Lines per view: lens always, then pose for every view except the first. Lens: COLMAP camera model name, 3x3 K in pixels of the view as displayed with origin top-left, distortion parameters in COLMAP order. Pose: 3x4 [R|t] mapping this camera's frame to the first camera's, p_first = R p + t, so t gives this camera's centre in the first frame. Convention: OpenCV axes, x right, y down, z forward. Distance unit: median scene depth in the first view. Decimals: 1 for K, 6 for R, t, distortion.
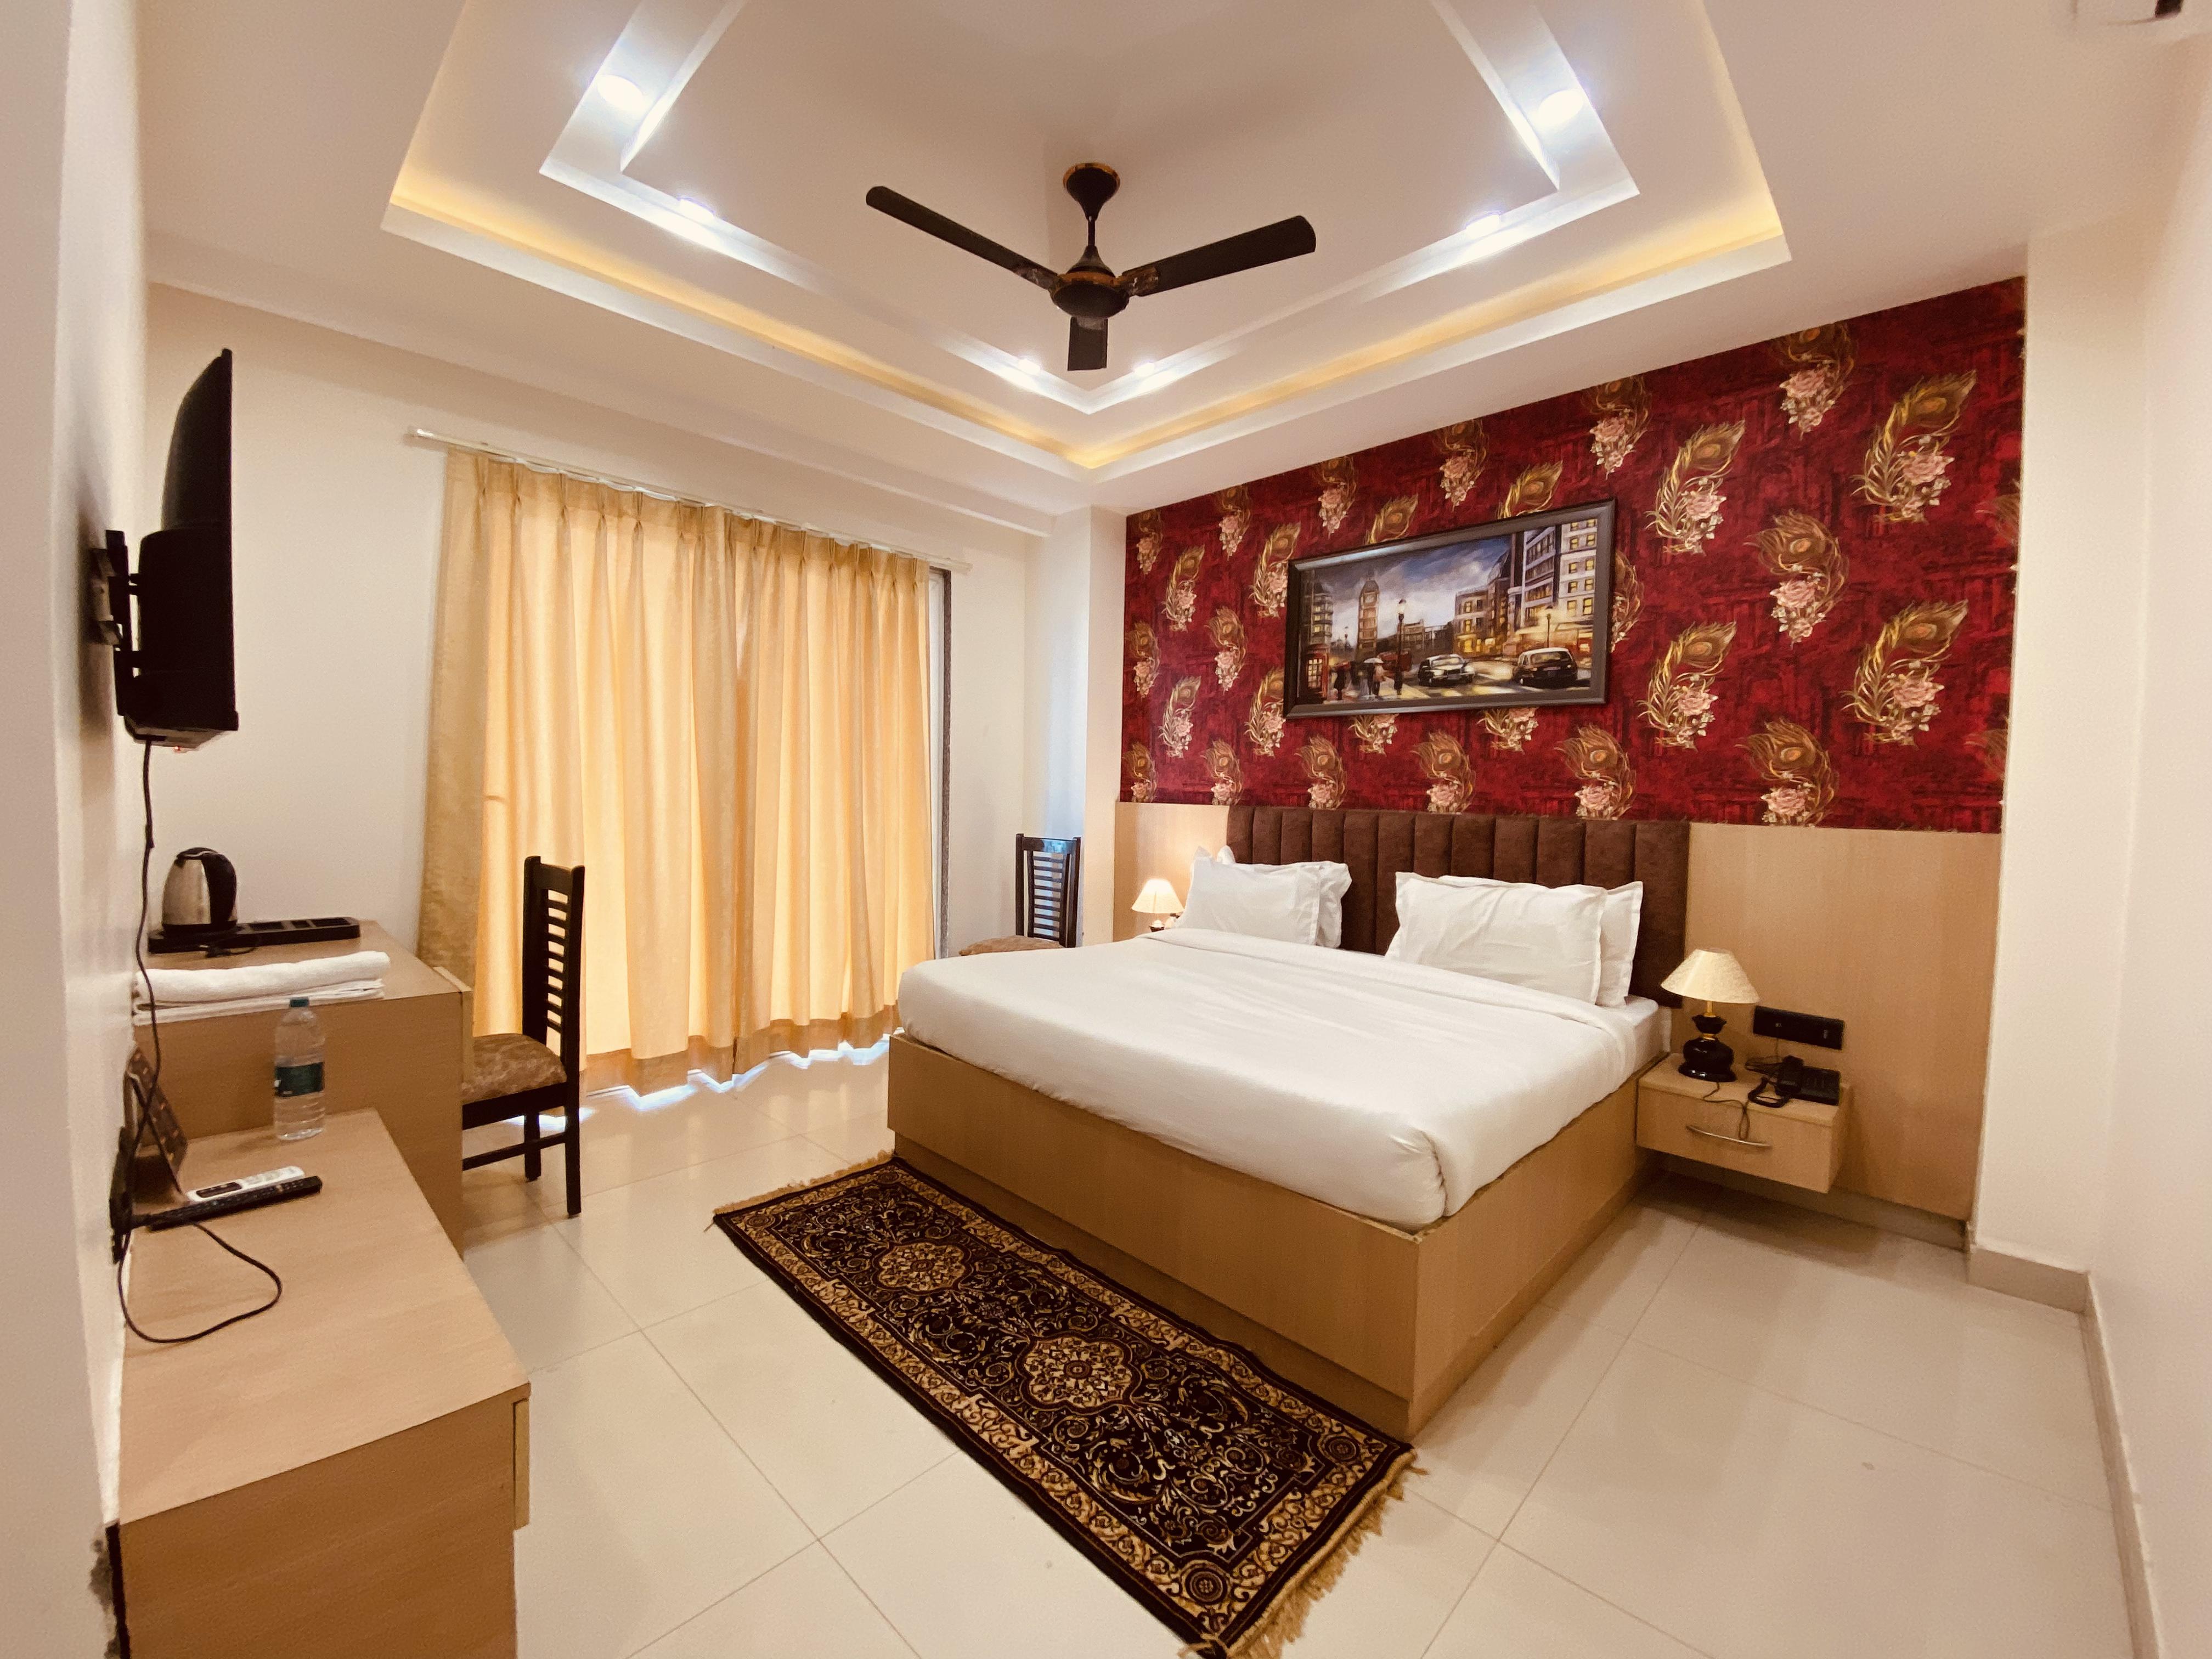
lens RADIAL K [[908.2, 0, 1105.5], [0, 908.2, 838.5], [0, 0, 1]] dist [0.006435, -0.012507]
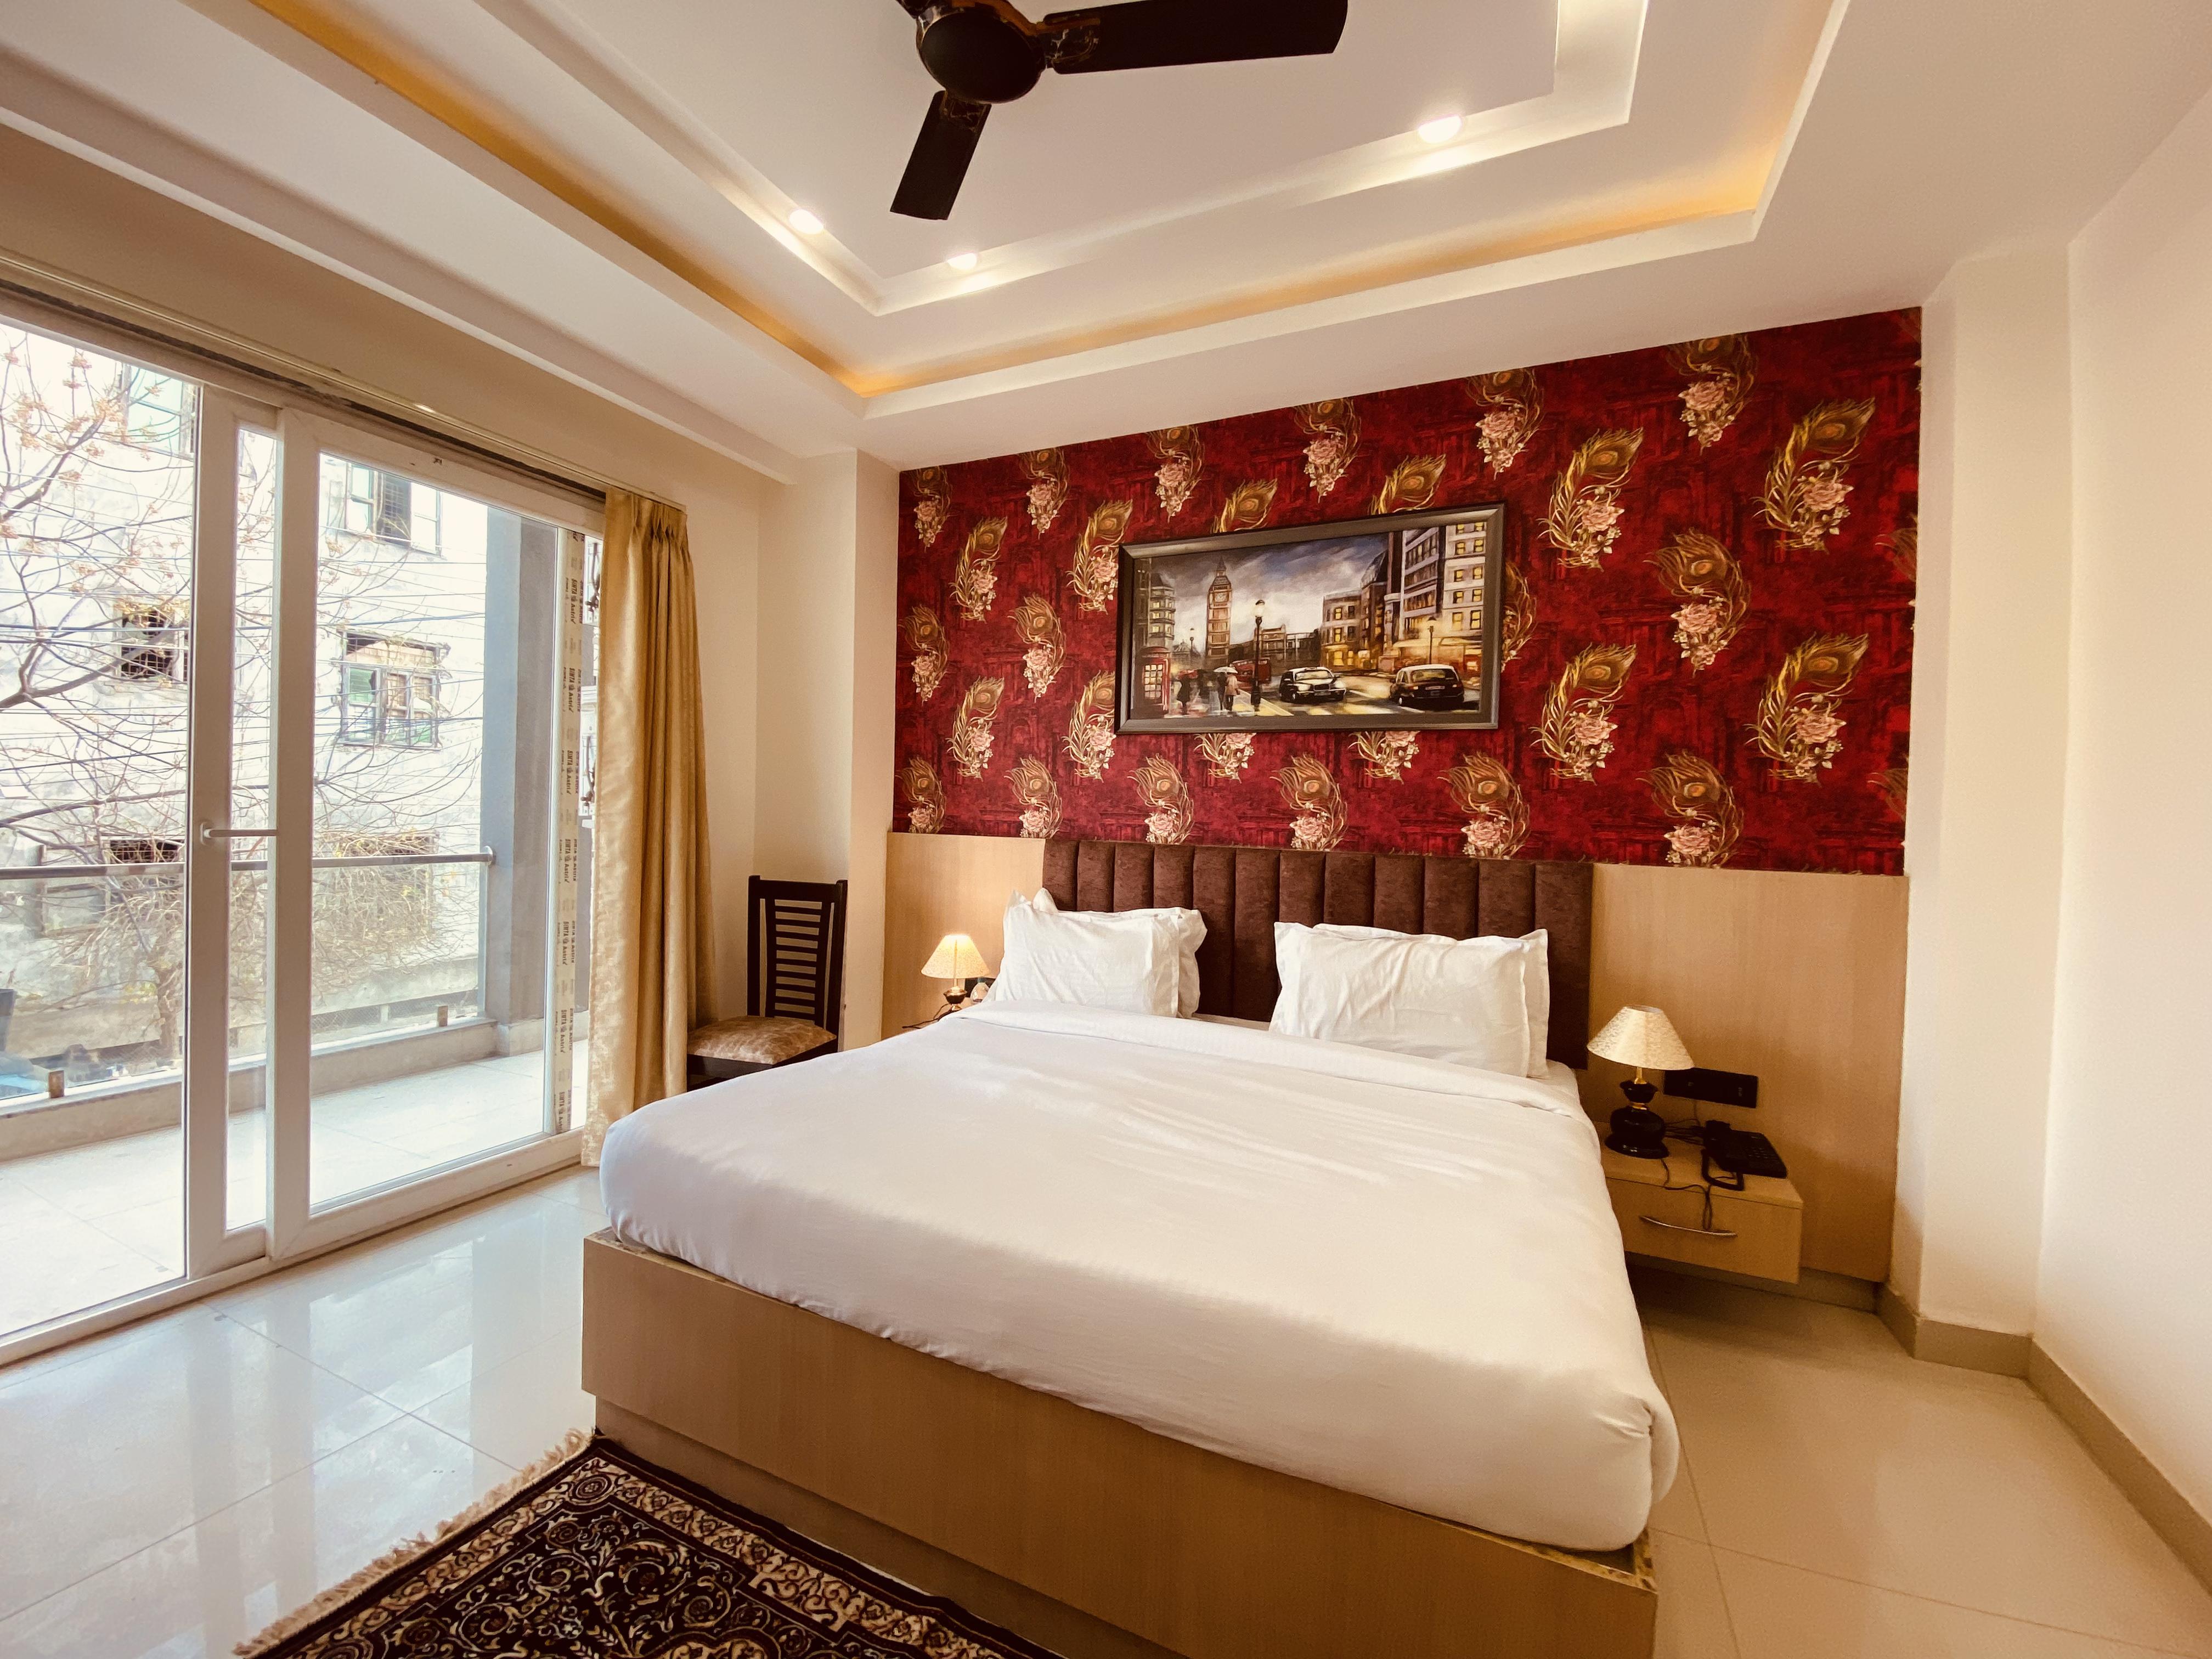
lens RADIAL K [[908.2, 0, 1101.4], [0, 908.2, 817.1], [0, 0, 1]] dist [0.006435, -0.012507]
pose [[0.942054, -0.010991, 0.335280, -0.116739], [0.018857, 0.999618, -0.020214, -0.051290], [-0.334930, 0.025365, 0.941902, 0.291617]]
